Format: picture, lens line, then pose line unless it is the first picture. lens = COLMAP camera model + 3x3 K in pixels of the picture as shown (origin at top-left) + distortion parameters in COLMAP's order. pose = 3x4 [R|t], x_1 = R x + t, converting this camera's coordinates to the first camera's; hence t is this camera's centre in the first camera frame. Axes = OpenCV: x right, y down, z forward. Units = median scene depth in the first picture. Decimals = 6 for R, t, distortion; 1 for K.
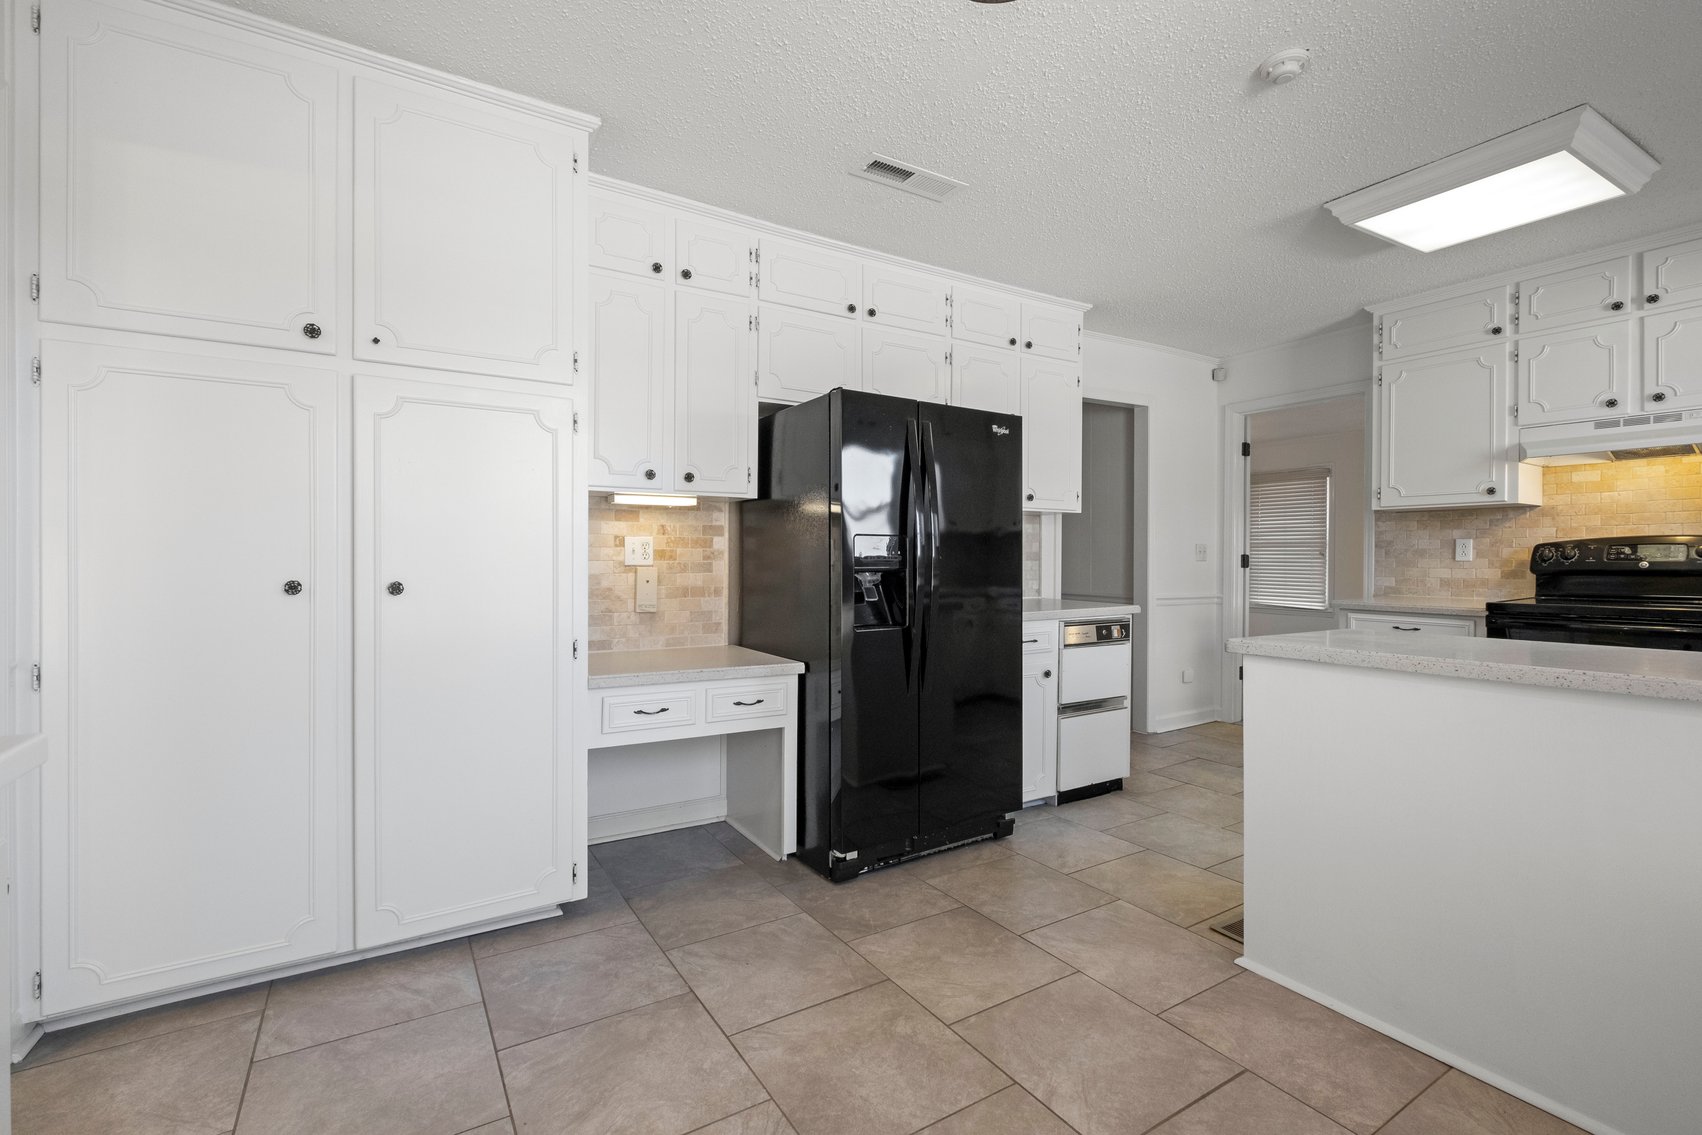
lens RADIAL K [[749.3, 0, 848.9], [0, 749.3, 558.5], [0, 0, 1]] dist [0.005102, -0.004543]
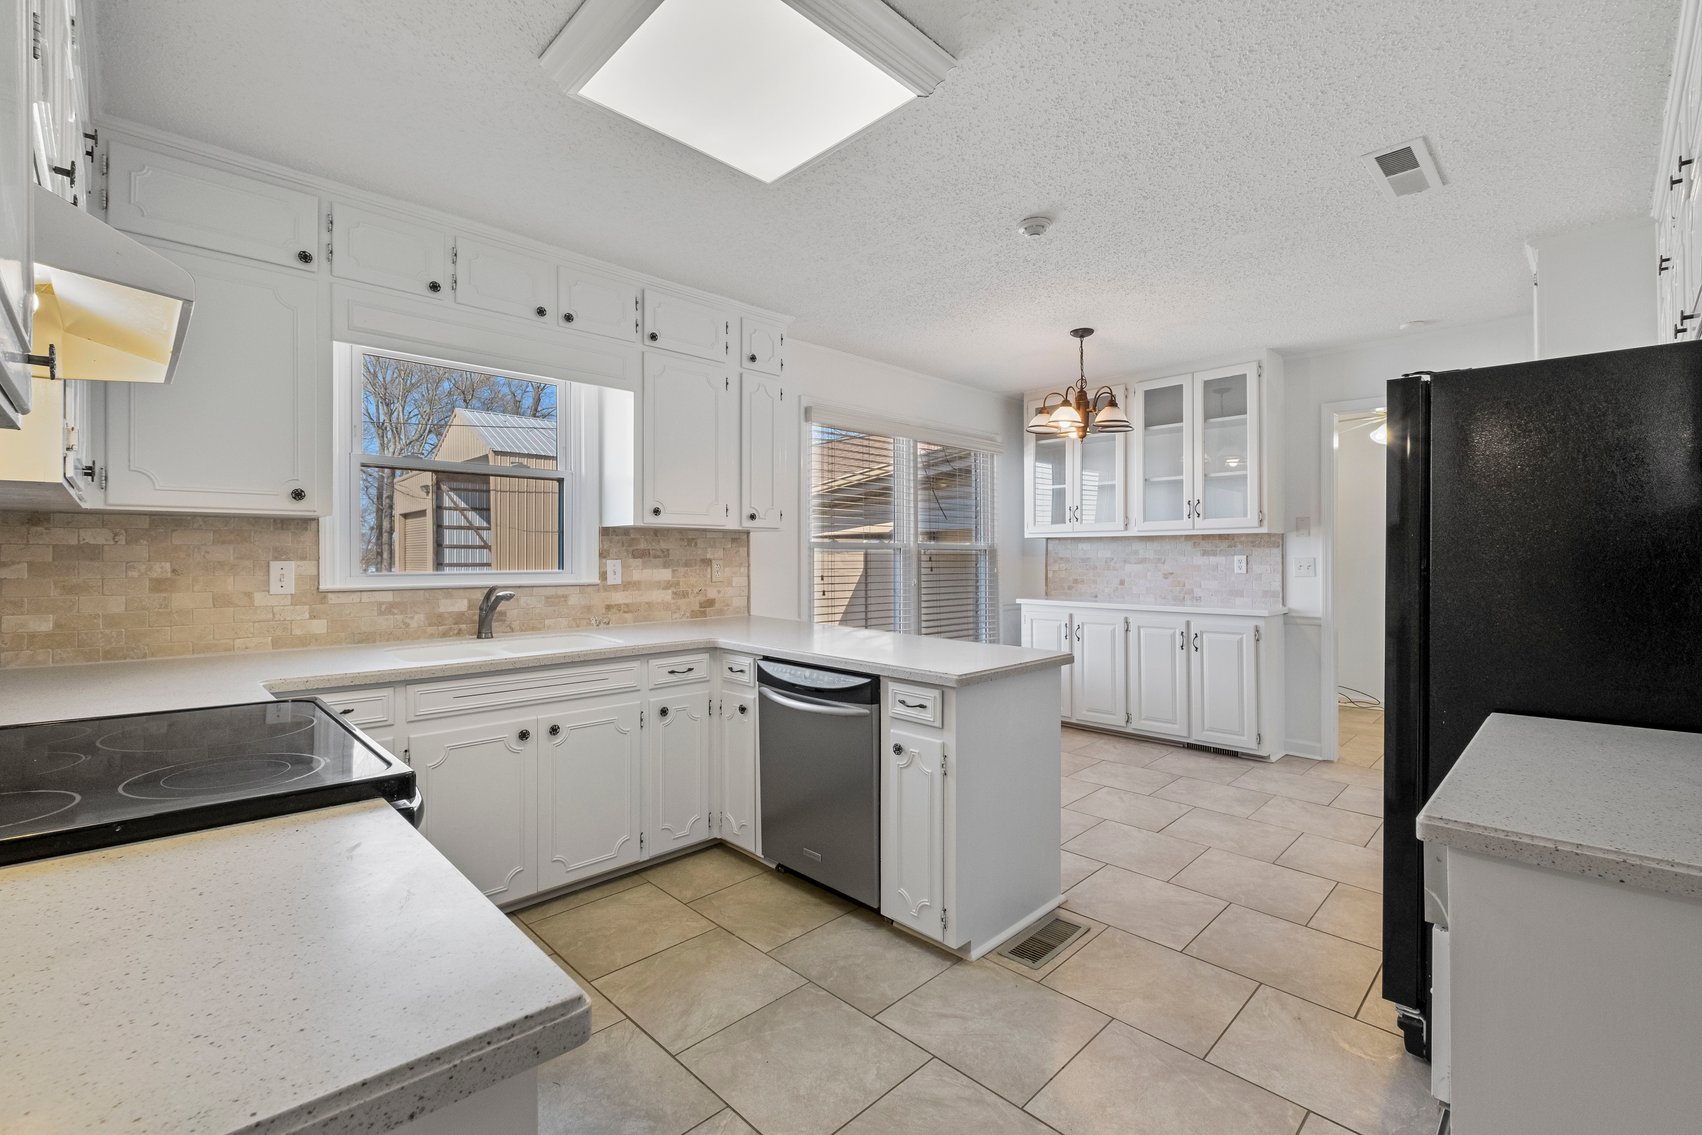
lens RADIAL K [[749.3, 0, 856.4], [0, 749.3, 554.3], [0, 0, 1]] dist [0.005102, -0.004543]
pose [[-0.972759, -0.001771, -0.231812, 0.687281], [-0.001308, 0.999997, -0.002151, -0.035301], [0.231815, -0.001789, -0.972758, 1.278431]]
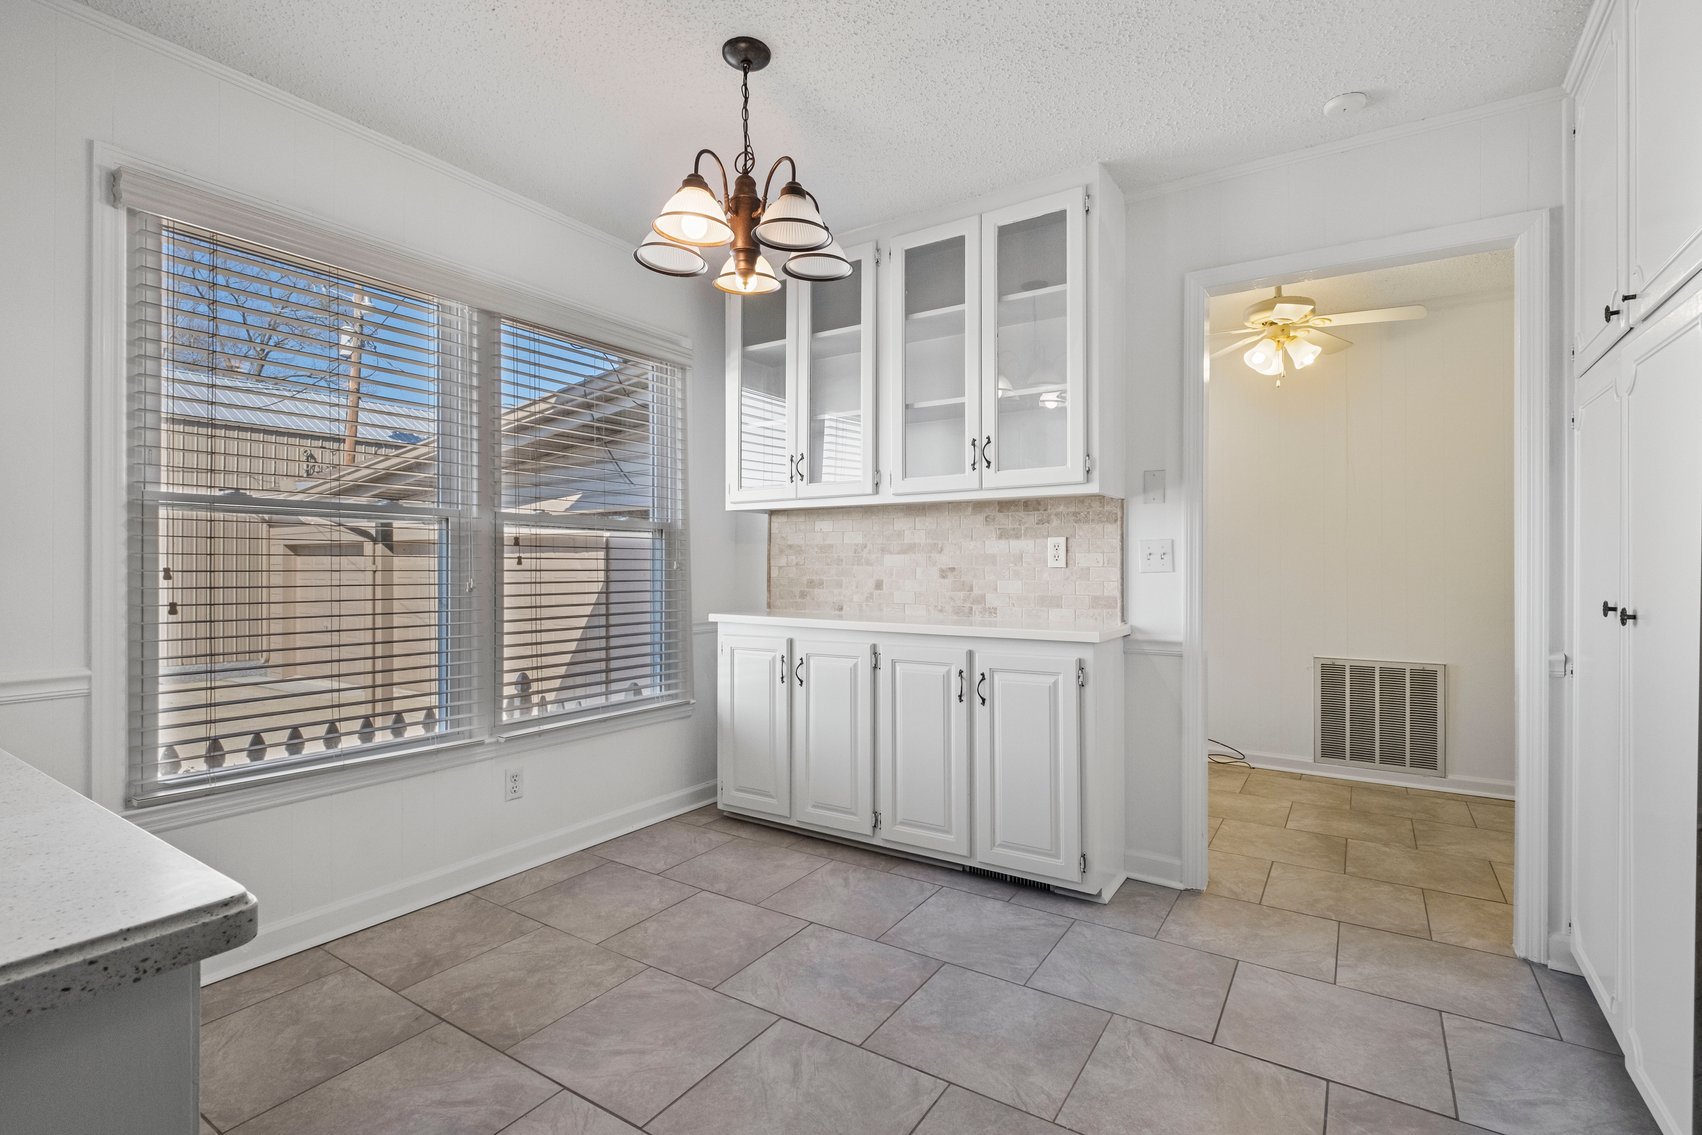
lens RADIAL K [[829.5, 0, 860.9], [0, 829.5, 565.1], [0, 0, 1]] dist [0.002299, -0.000348]
pose [[-0.896659, -0.002702, -0.442713, 0.279382], [-0.003860, 0.999991, 0.001716, -0.008124], [0.442704, 0.003247, -0.896662, 0.824386]]
